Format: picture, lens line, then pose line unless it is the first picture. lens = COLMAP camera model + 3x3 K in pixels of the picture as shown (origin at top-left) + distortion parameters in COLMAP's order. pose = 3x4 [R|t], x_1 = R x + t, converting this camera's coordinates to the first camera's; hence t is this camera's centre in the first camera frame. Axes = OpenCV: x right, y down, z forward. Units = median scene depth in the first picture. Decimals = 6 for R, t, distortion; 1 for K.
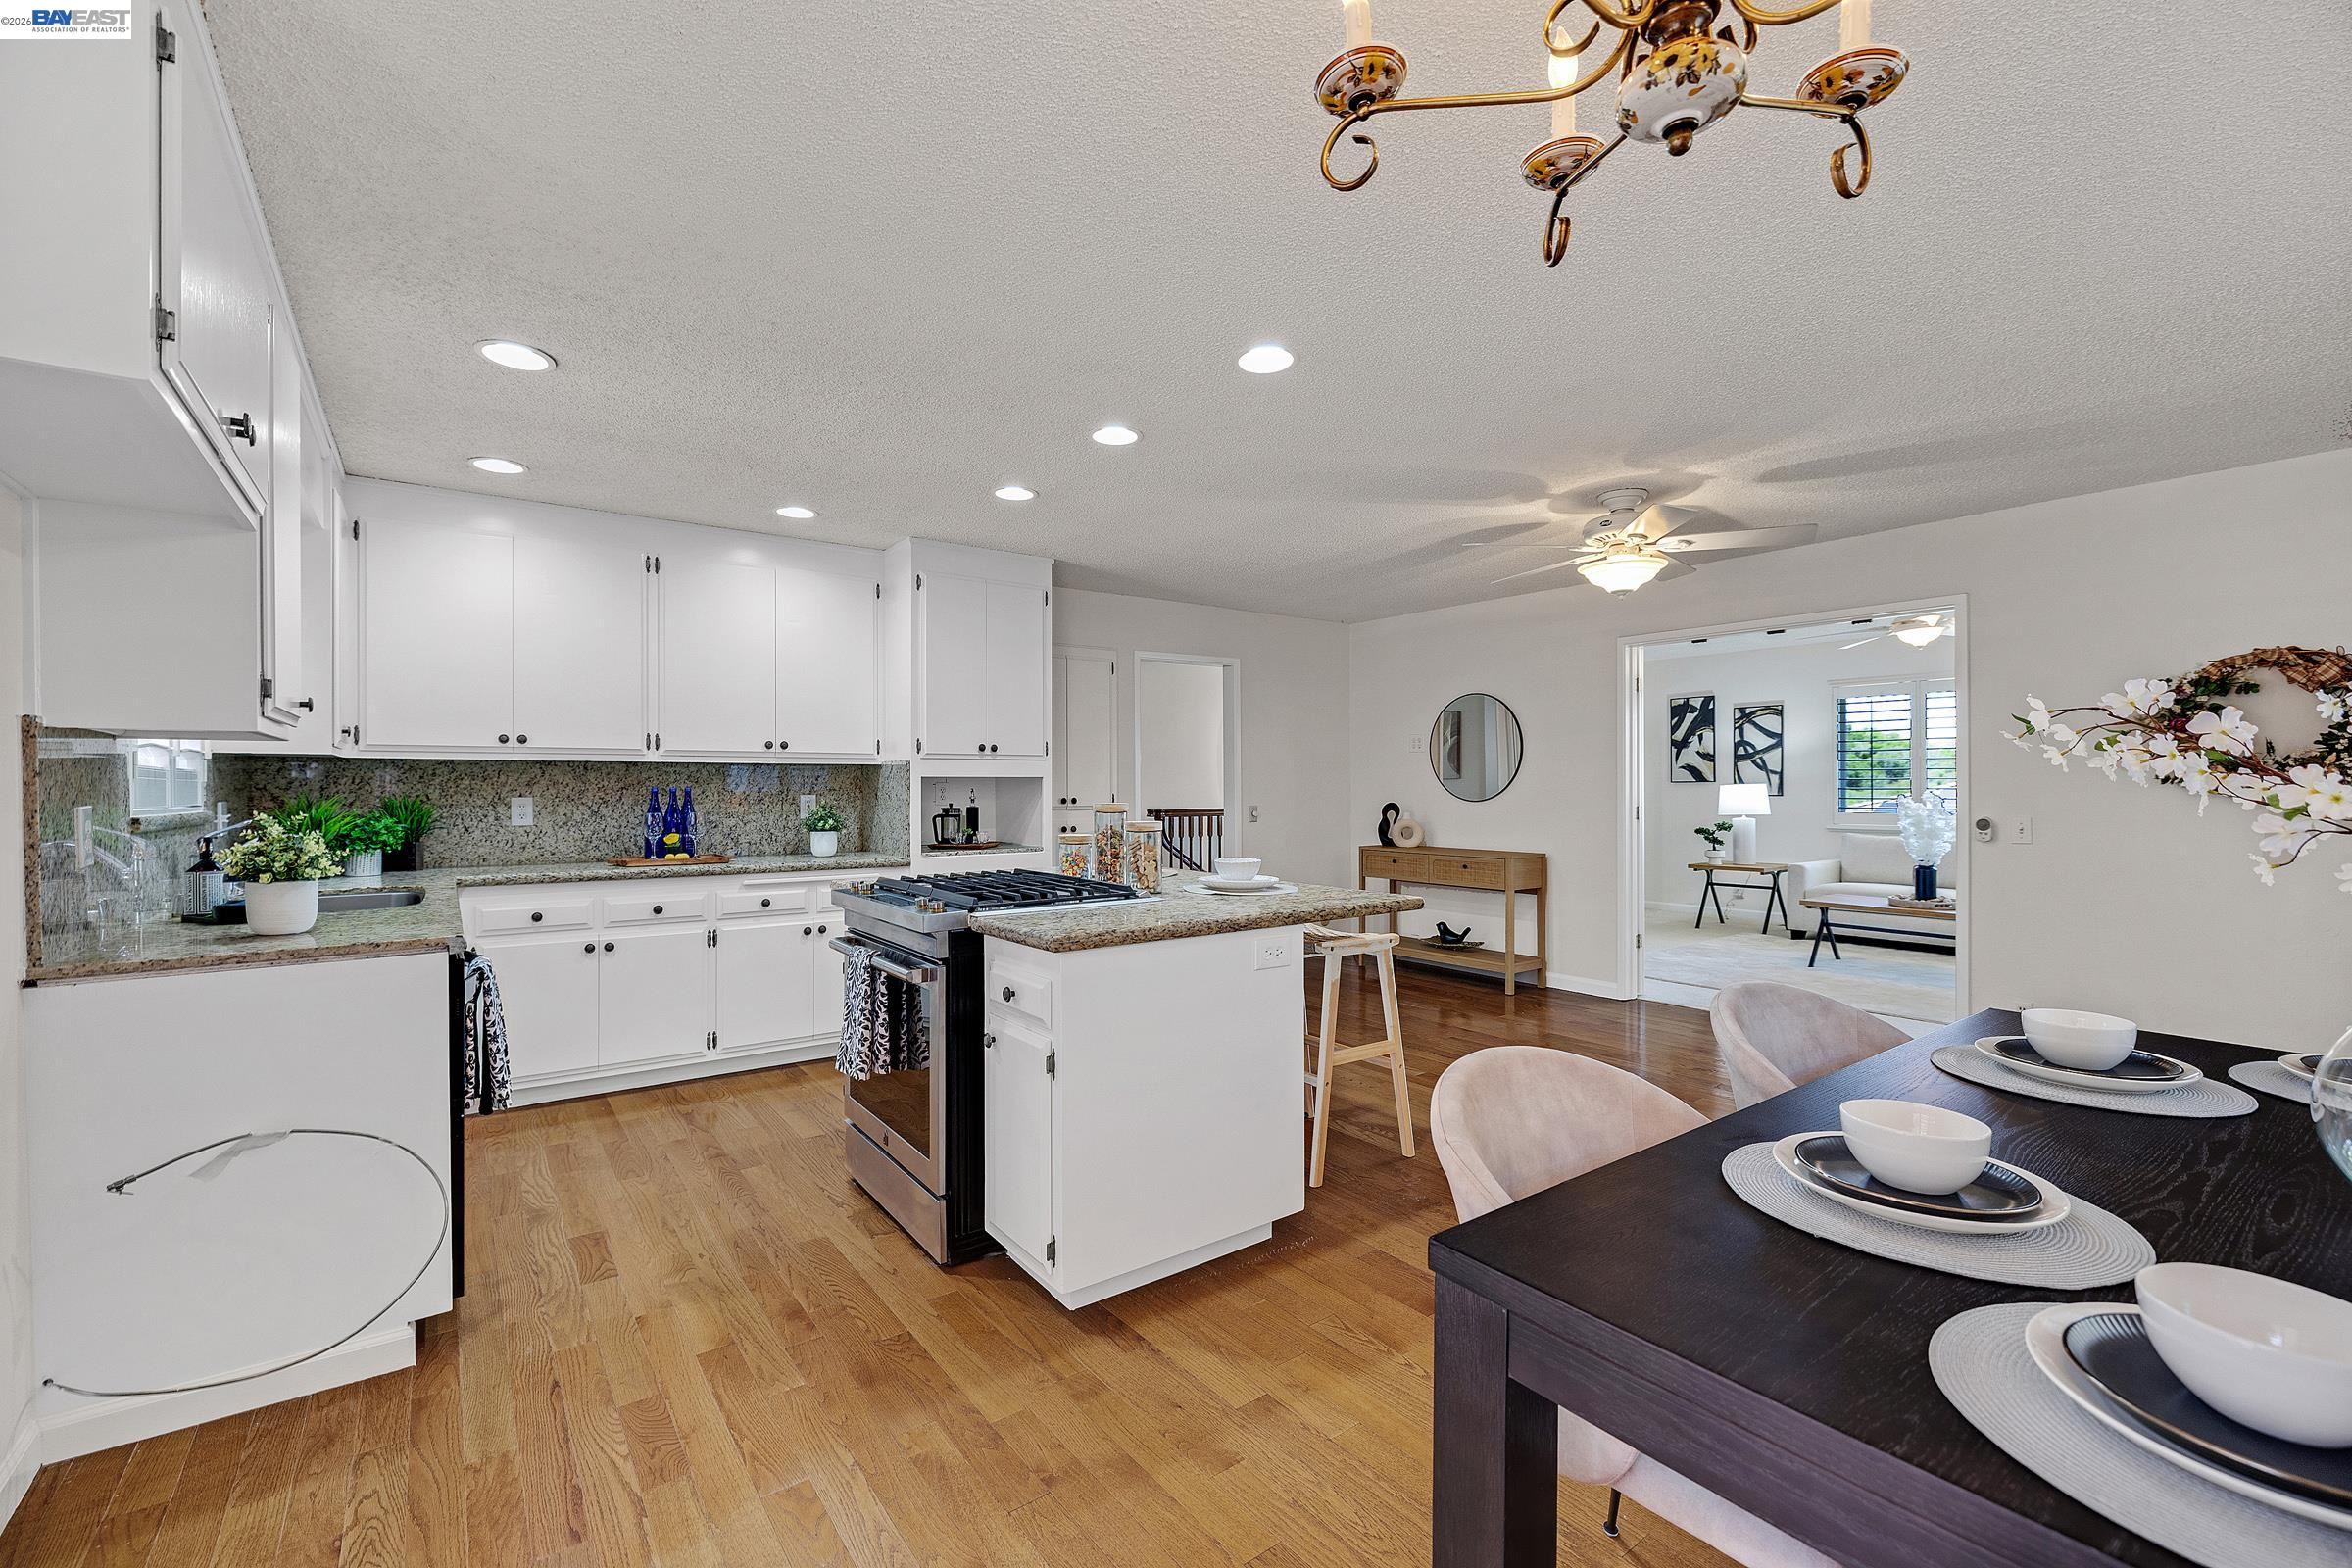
lens RADIAL K [[973.2, 0, 1177.0], [0, 973.2, 785.1], [0, 0, 1]] dist [0.000273, 0.000015]
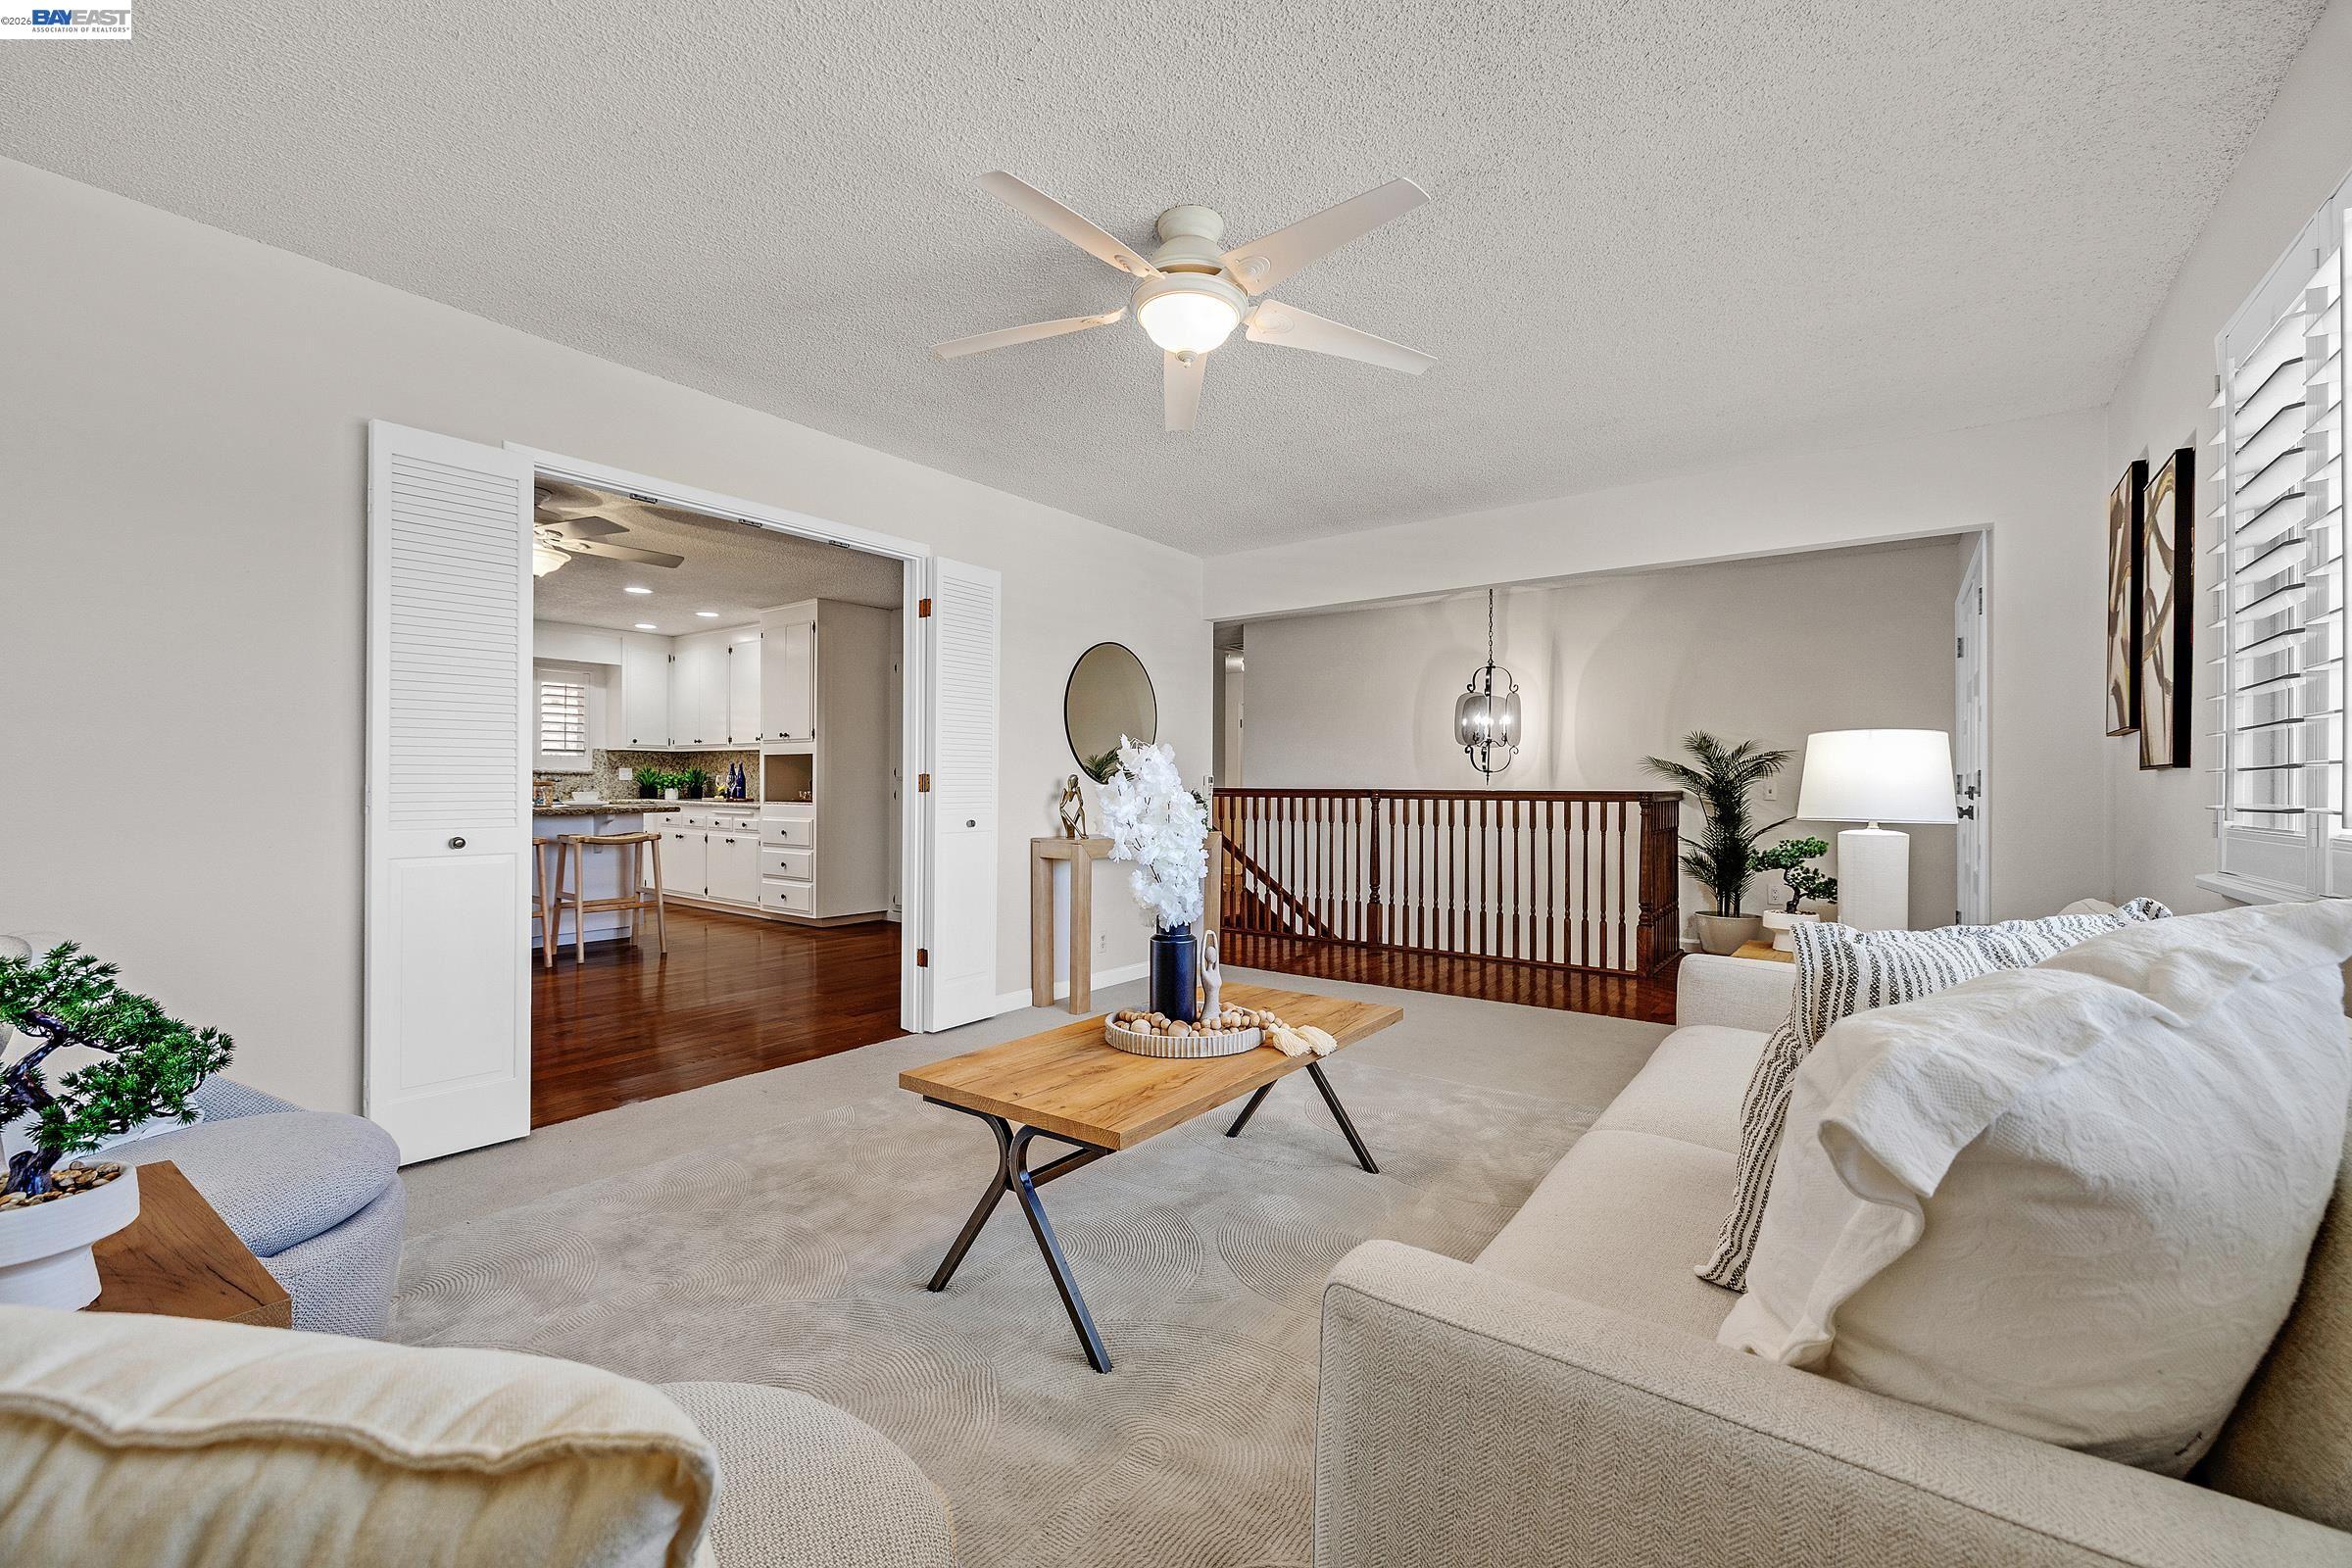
lens RADIAL K [[973.2, 0, 1173.7], [0, 973.2, 783.8], [0, 0, 1]] dist [0.000273, 0.000015]
pose [[0.287988, 0.000040, -0.957634, 1.613661], [-0.005966, 0.999981, -0.001753, 0.040917], [0.957615, 0.006218, 0.287983, 1.275633]]
